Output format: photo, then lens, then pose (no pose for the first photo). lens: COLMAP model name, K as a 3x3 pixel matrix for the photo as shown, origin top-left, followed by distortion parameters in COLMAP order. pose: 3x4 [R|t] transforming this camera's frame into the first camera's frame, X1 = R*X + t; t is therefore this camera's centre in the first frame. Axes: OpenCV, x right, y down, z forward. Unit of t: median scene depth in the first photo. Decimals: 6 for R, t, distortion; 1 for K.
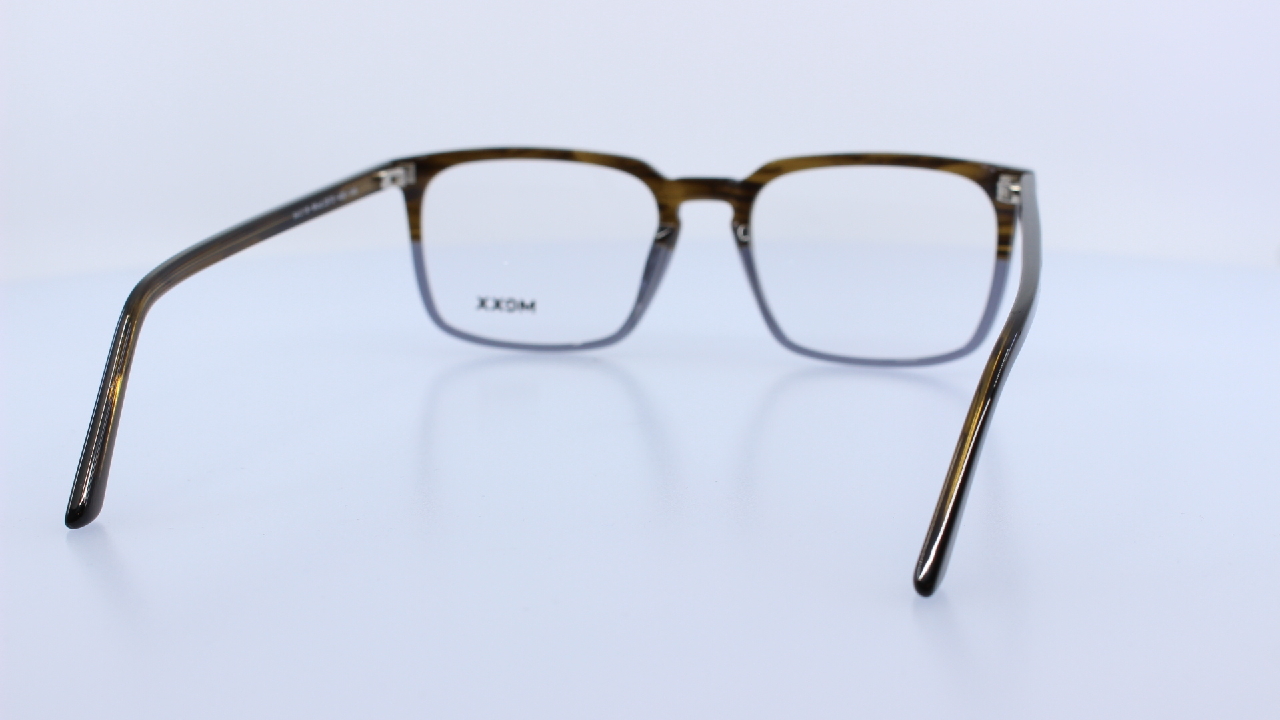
lens RADIAL K [[1779.1, 0, 640.0], [0, 1779.1, 360.0], [0, 0, 1]] dist [-0.084213, 0.003151]
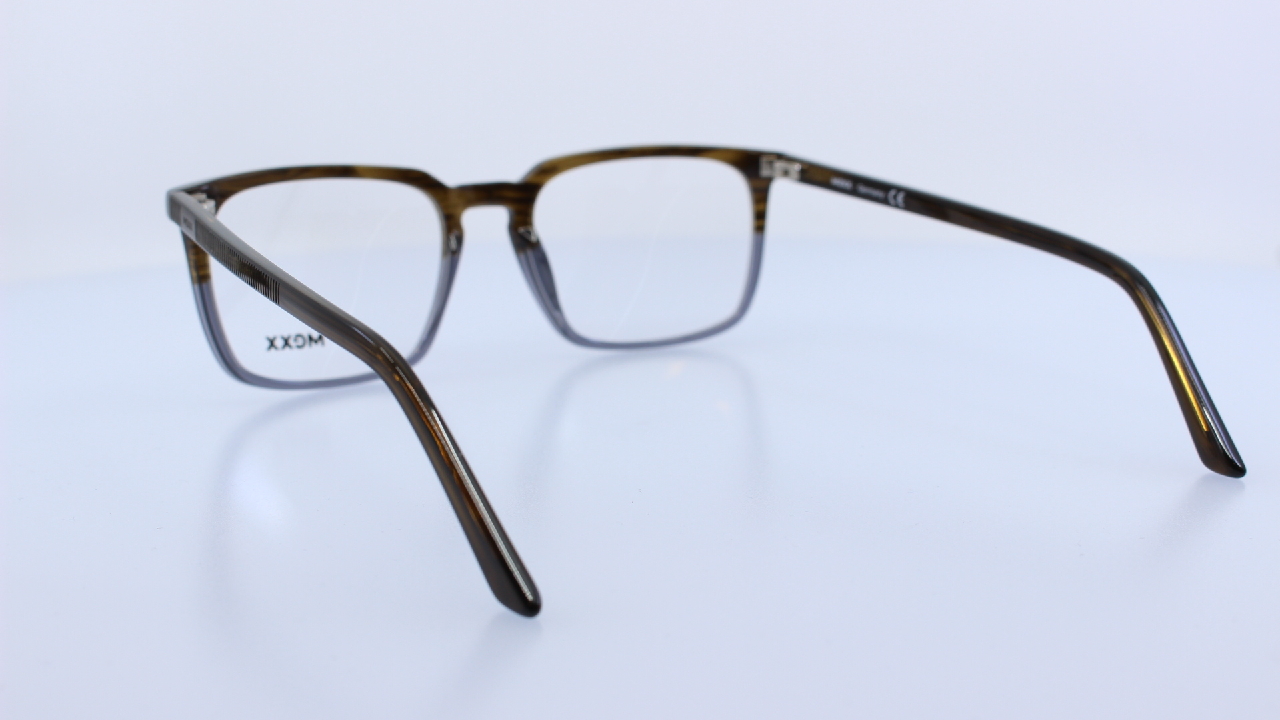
lens RADIAL K [[1779.1, 0, 640.0], [0, 1779.1, 360.0], [0, 0, 1]] dist [-0.084213, 0.003151]
pose [[0.694269, -0.138297, 0.706304, -0.606791], [0.150651, 0.987549, 0.045282, -0.037103], [-0.703772, 0.074967, 0.706459, 0.249555]]
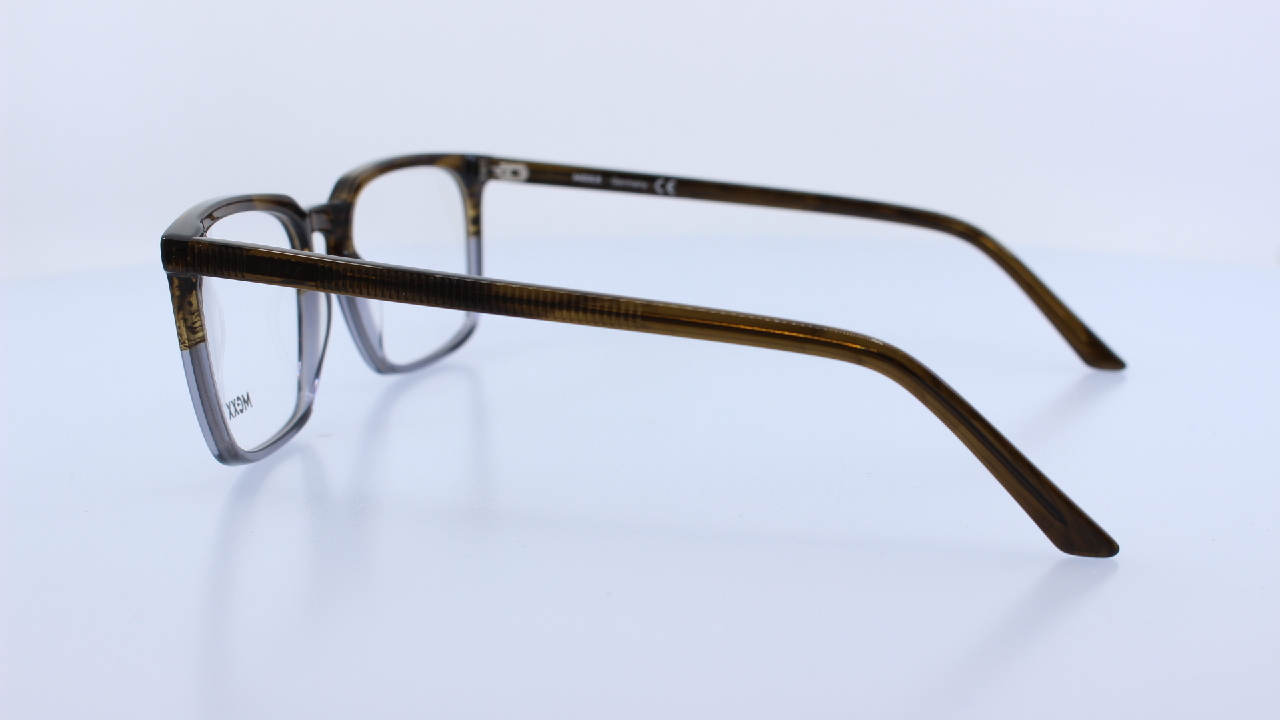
lens RADIAL K [[1779.1, 0, 640.0], [0, 1779.1, 360.0], [0, 0, 1]] dist [-0.084213, 0.003151]
pose [[-0.025946, -0.186342, 0.982142, -0.843551], [0.220554, 0.957196, 0.187435, -0.158040], [-0.975030, 0.221479, 0.016263, 0.838281]]
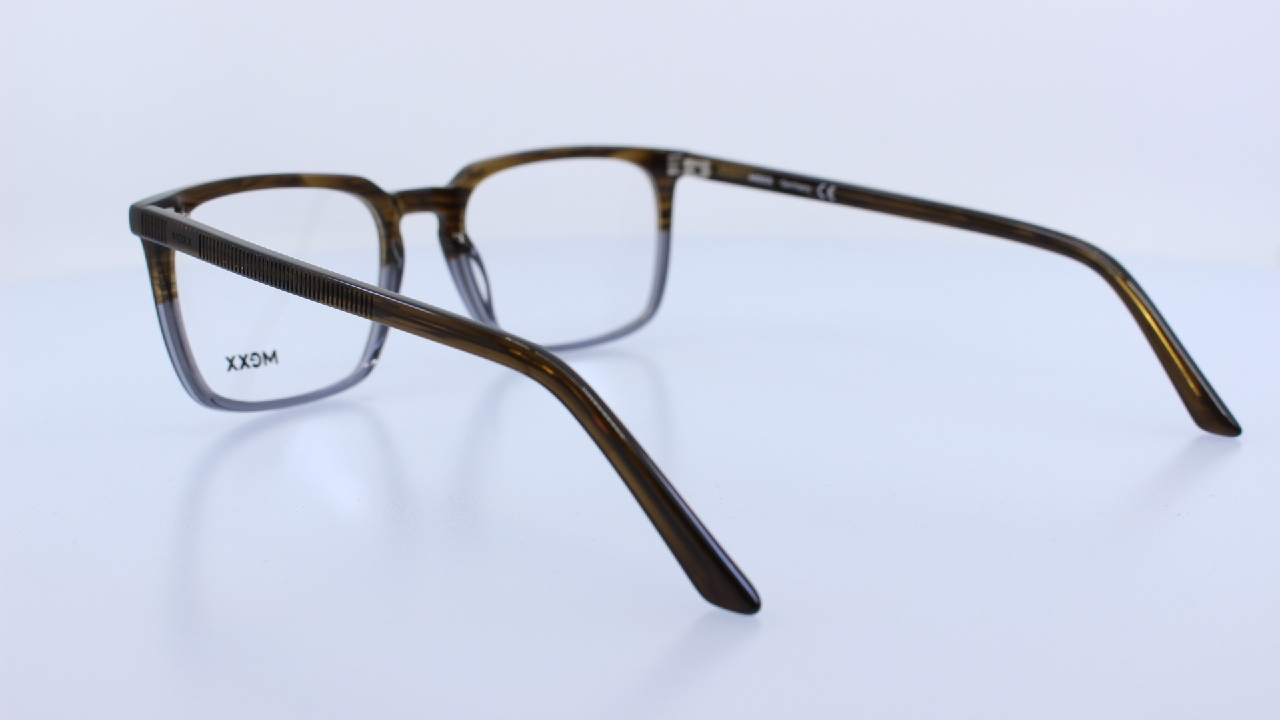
lens RADIAL K [[1779.1, 0, 640.0], [0, 1779.1, 360.0], [0, 0, 1]] dist [-0.084213, 0.003151]
pose [[0.482579, -0.167218, 0.859742, -0.738180], [0.185895, 0.978796, 0.086030, -0.071743], [-0.855898, 0.118306, 0.503431, 0.422795]]
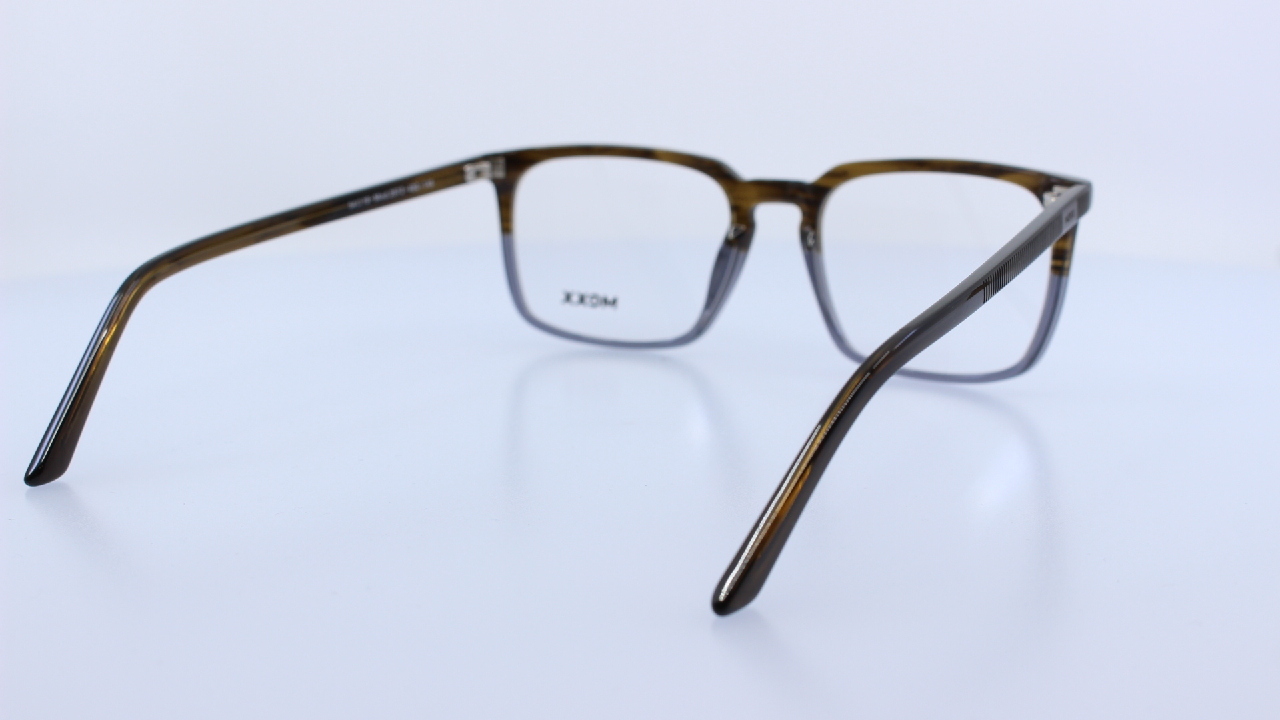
lens RADIAL K [[1779.1, 0, 640.0], [0, 1779.1, 360.0], [0, 0, 1]] dist [-0.084213, 0.003151]
pose [[0.967662, 0.051783, -0.246878, 0.209504], [-0.050952, 0.998653, 0.009761, -0.008570], [0.247051, 0.003134, 0.968997, 0.027829]]
